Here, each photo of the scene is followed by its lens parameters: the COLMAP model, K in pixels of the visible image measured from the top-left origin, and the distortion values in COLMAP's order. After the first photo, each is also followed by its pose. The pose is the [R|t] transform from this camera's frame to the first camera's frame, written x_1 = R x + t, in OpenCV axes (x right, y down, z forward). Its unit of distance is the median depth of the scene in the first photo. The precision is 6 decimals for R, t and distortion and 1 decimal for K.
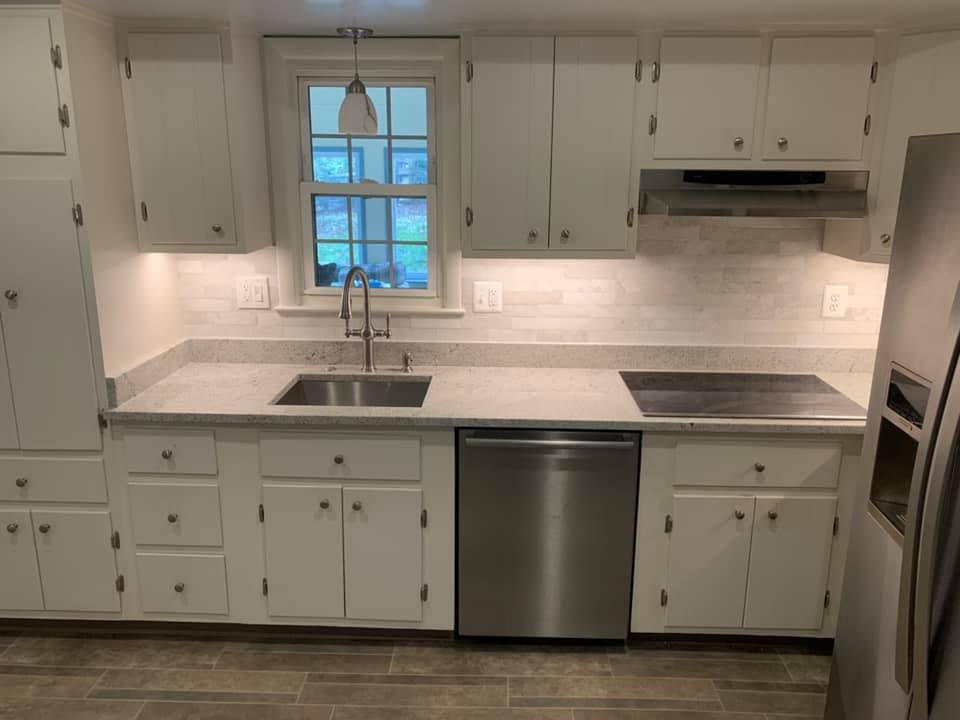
lens RADIAL K [[729.5, 0, 480.7], [0, 729.5, 360.2], [0, 0, 1]] dist [-0.004955, -0.006900]
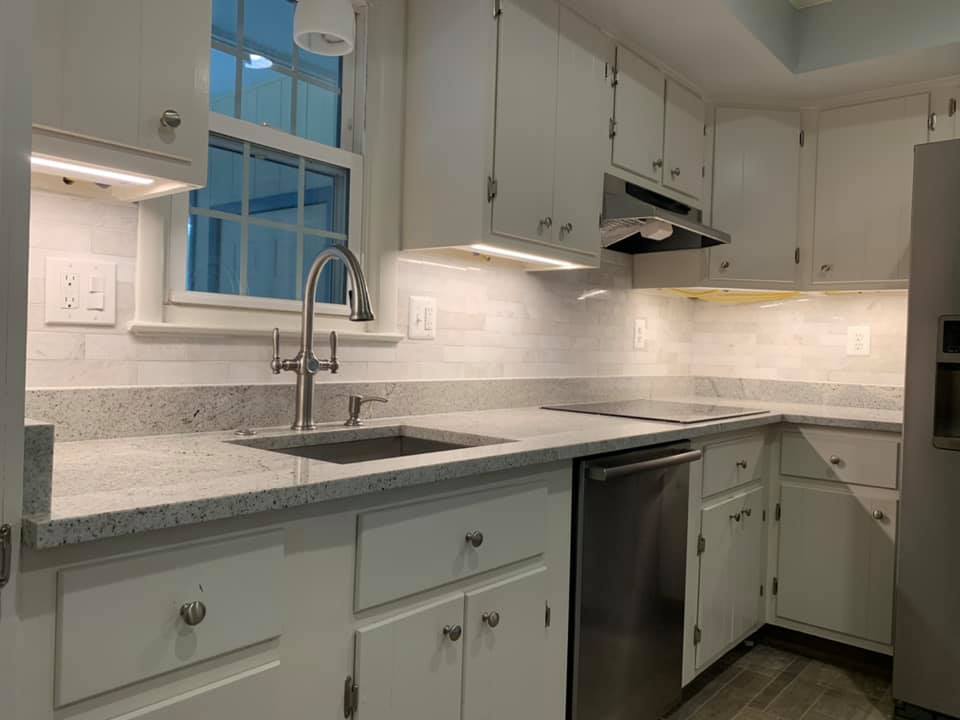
lens RADIAL K [[729.5, 0, 479.6], [0, 729.5, 355.4], [0, 0, 1]] dist [-0.004955, -0.006900]
pose [[0.621071, 0.001732, 0.783753, -0.535444], [0.170760, 0.975675, -0.137472, 0.062426], [-0.764926, 0.219214, 0.605667, 0.517615]]
